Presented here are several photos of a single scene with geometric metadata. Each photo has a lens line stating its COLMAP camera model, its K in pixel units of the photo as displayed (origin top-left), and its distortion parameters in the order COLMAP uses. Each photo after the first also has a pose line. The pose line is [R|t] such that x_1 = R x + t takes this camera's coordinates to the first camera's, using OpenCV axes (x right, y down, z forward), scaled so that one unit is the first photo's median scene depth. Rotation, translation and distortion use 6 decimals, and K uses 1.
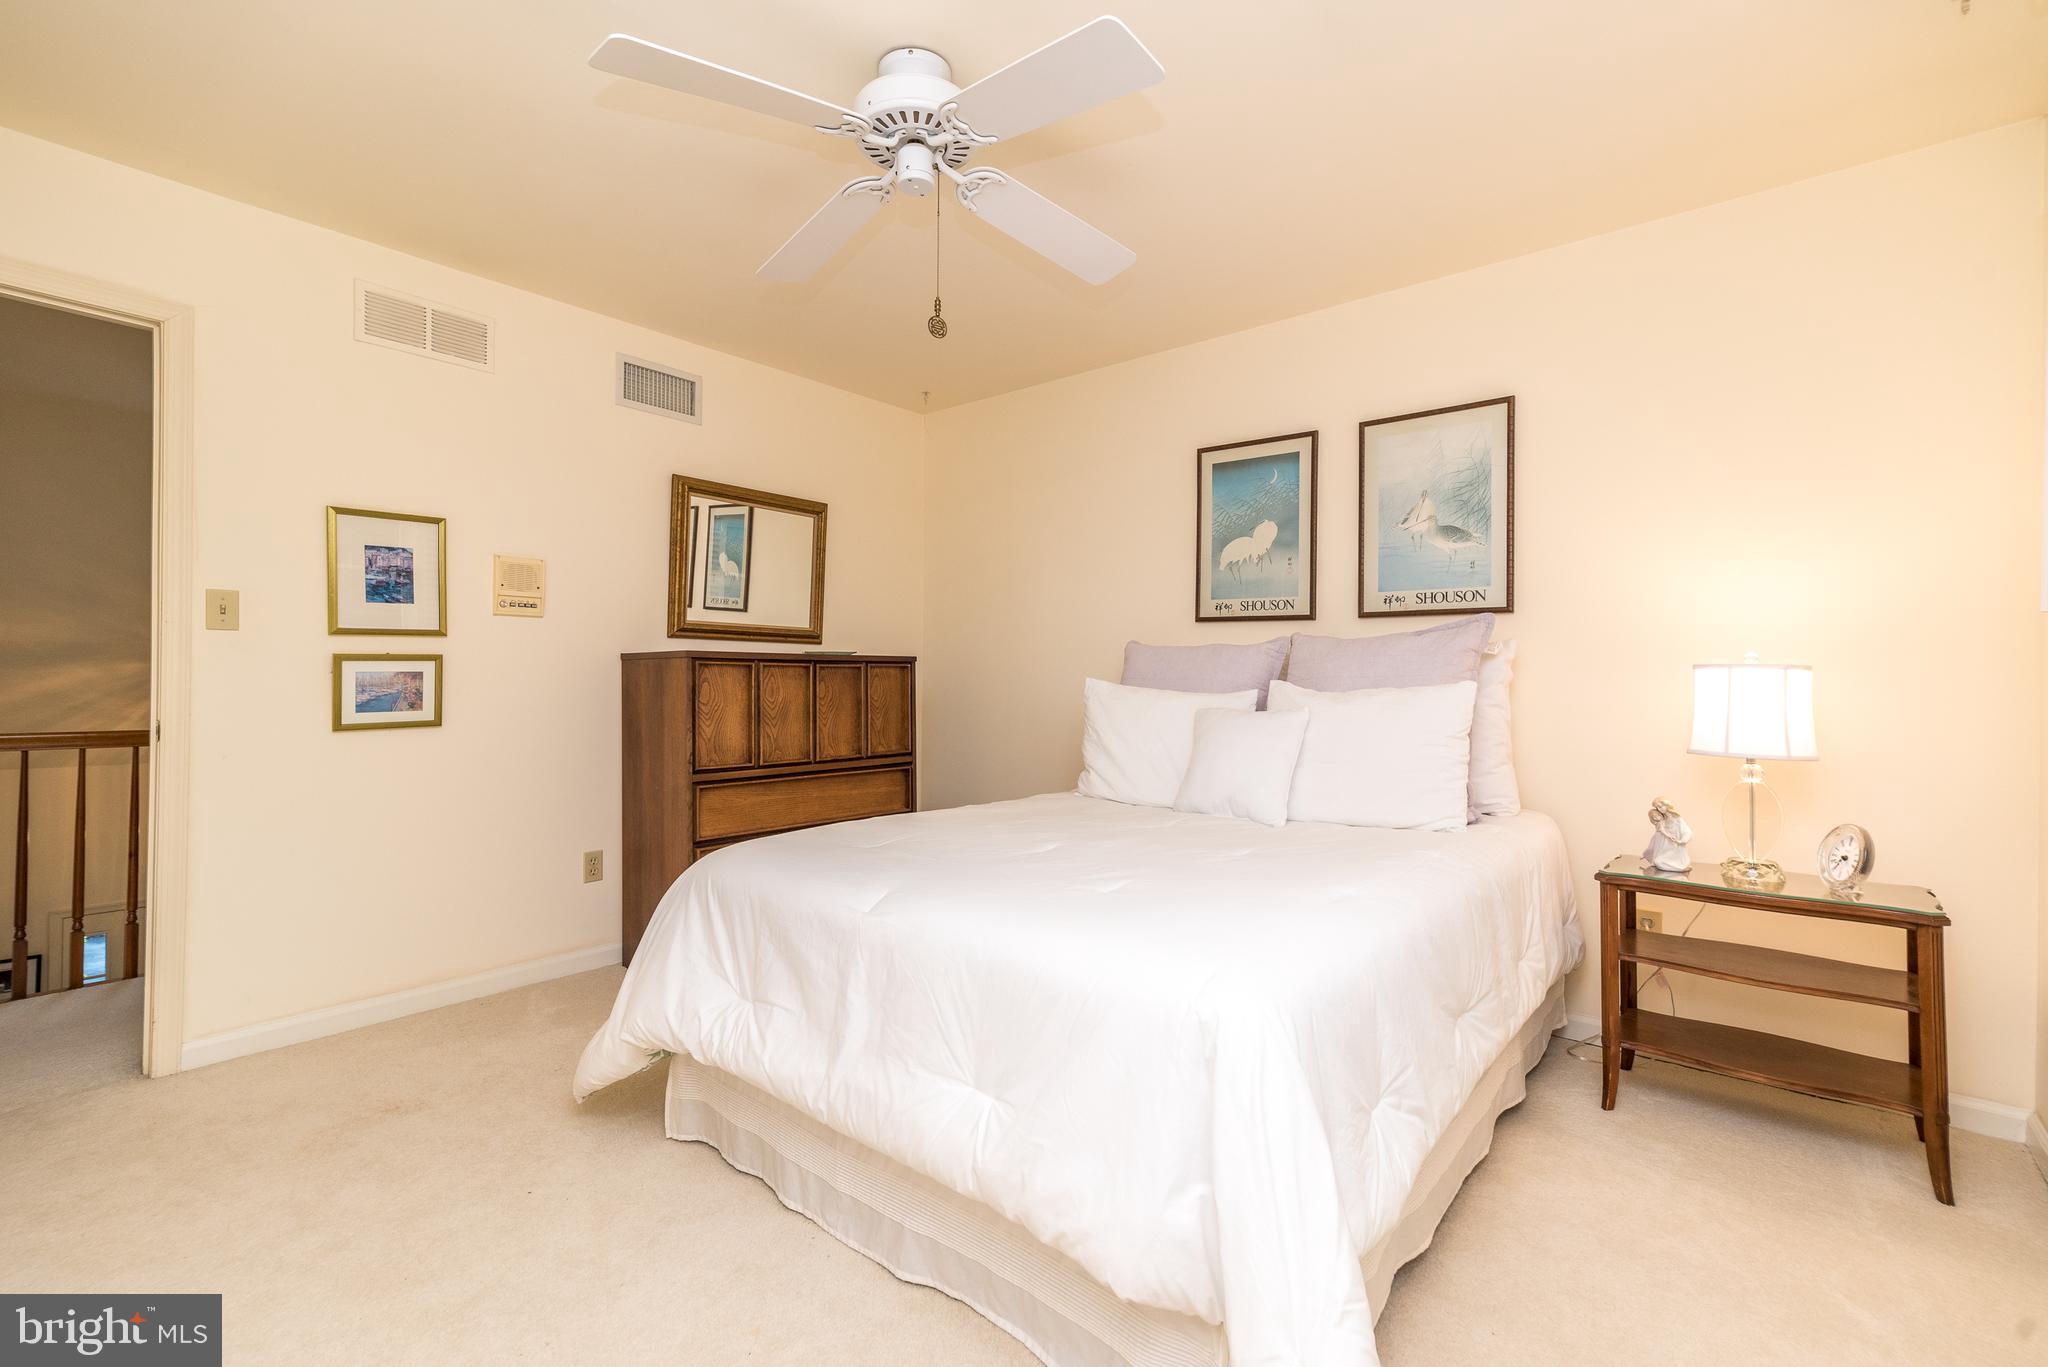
lens RADIAL K [[890.2, 0, 1020.0], [0, 890.2, 687.0], [0, 0, 1]] dist [0.000511, -0.000004]
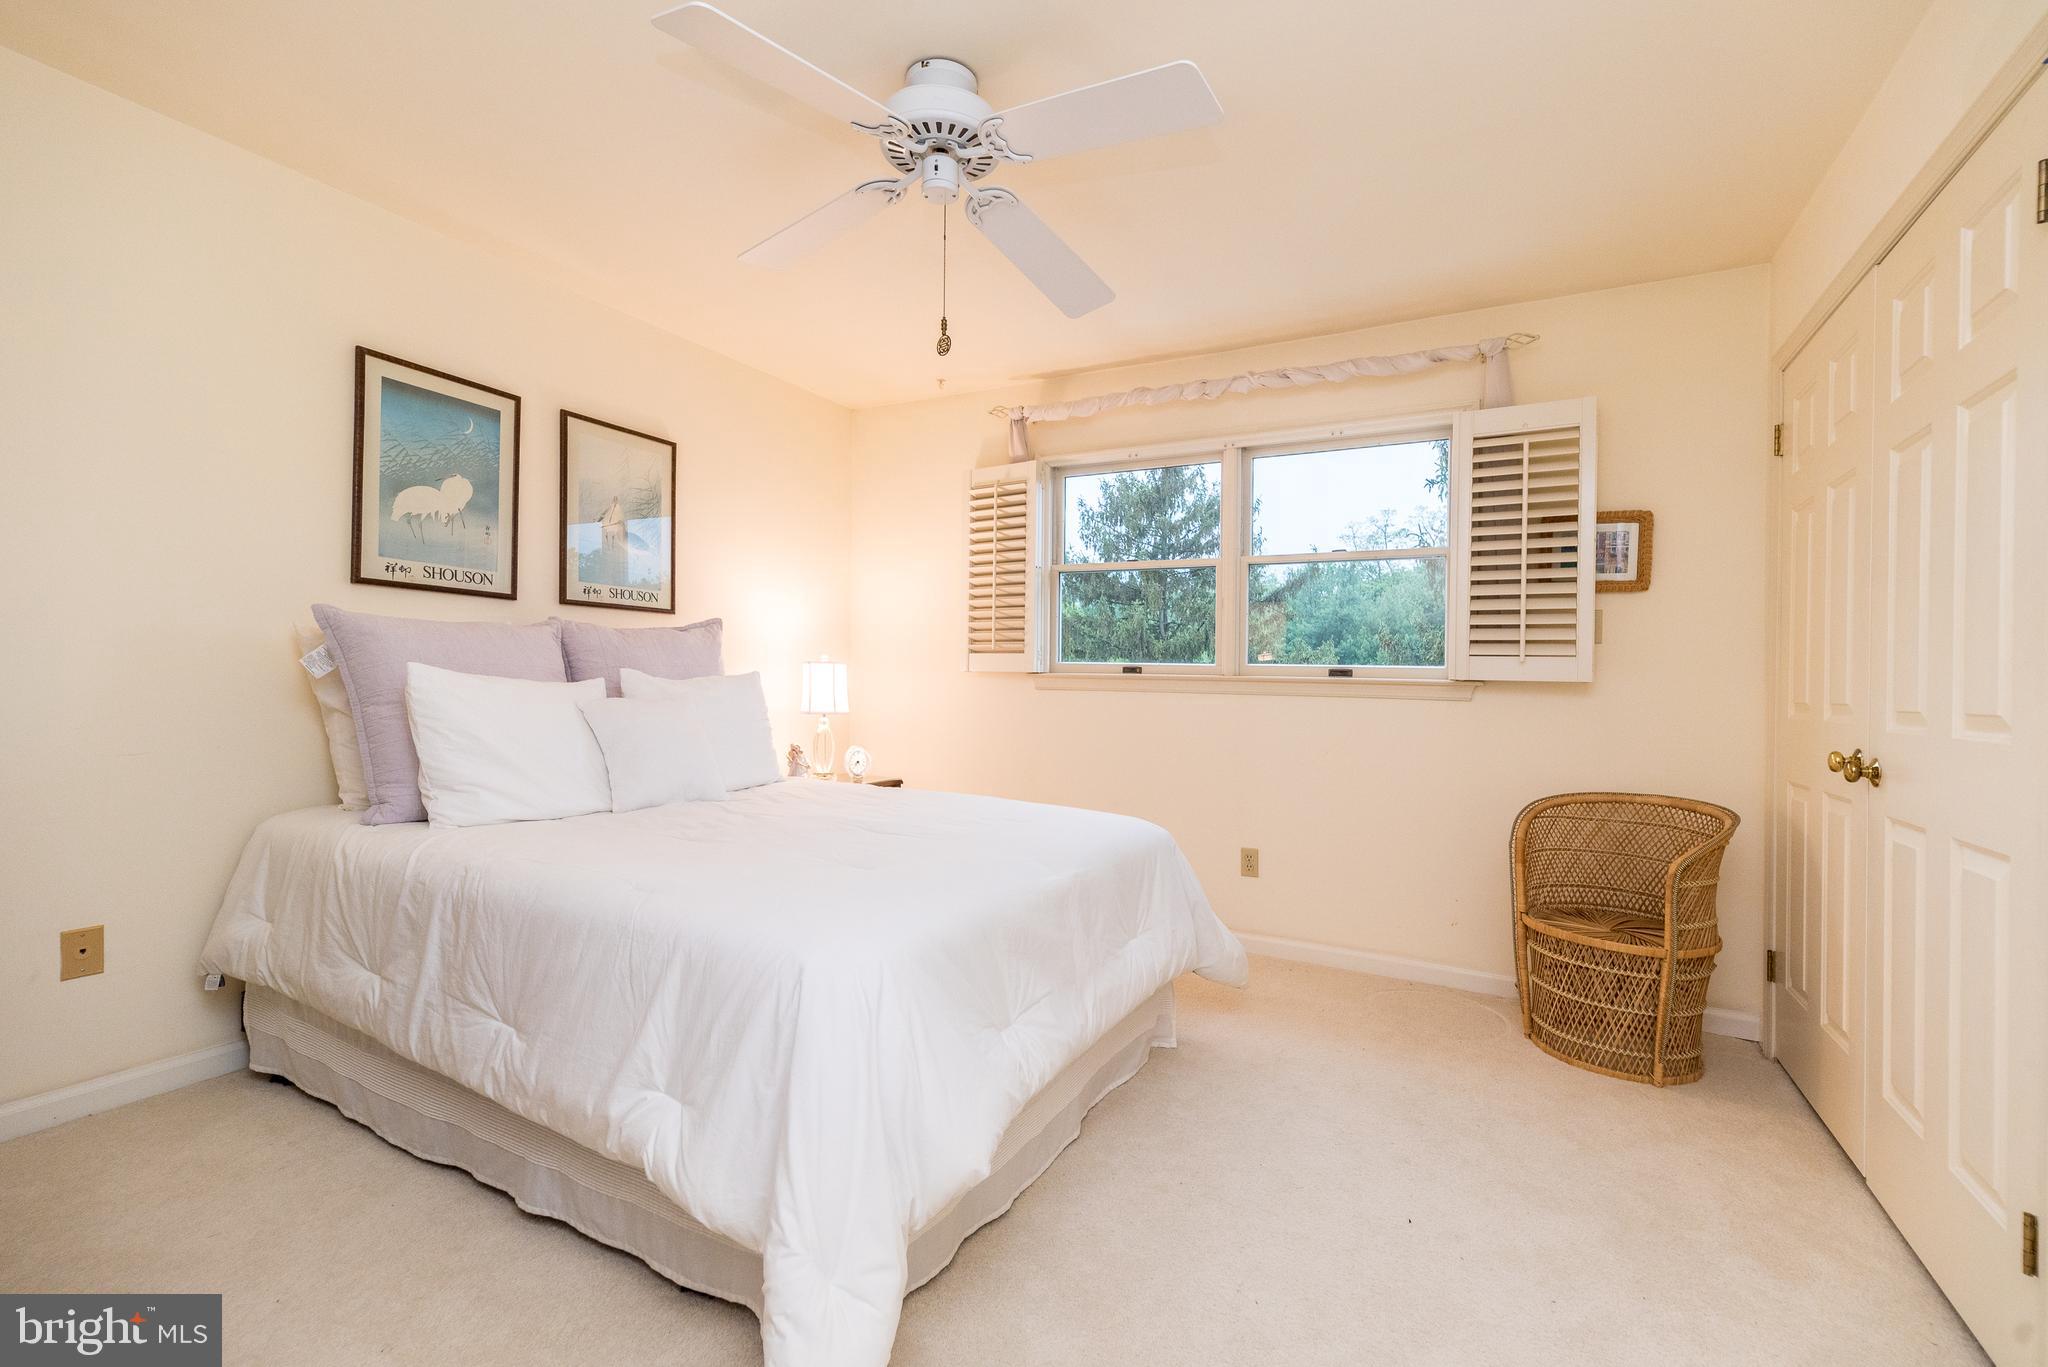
lens RADIAL K [[890.2, 0, 1024.2], [0, 890.2, 672.8], [0, 0, 1]] dist [0.000511, -0.000004]
pose [[-0.205155, -0.015214, 0.978611, -0.673292], [-0.024219, 0.999652, 0.010464, -0.021387], [-0.978430, -0.021554, -0.205452, 0.649993]]
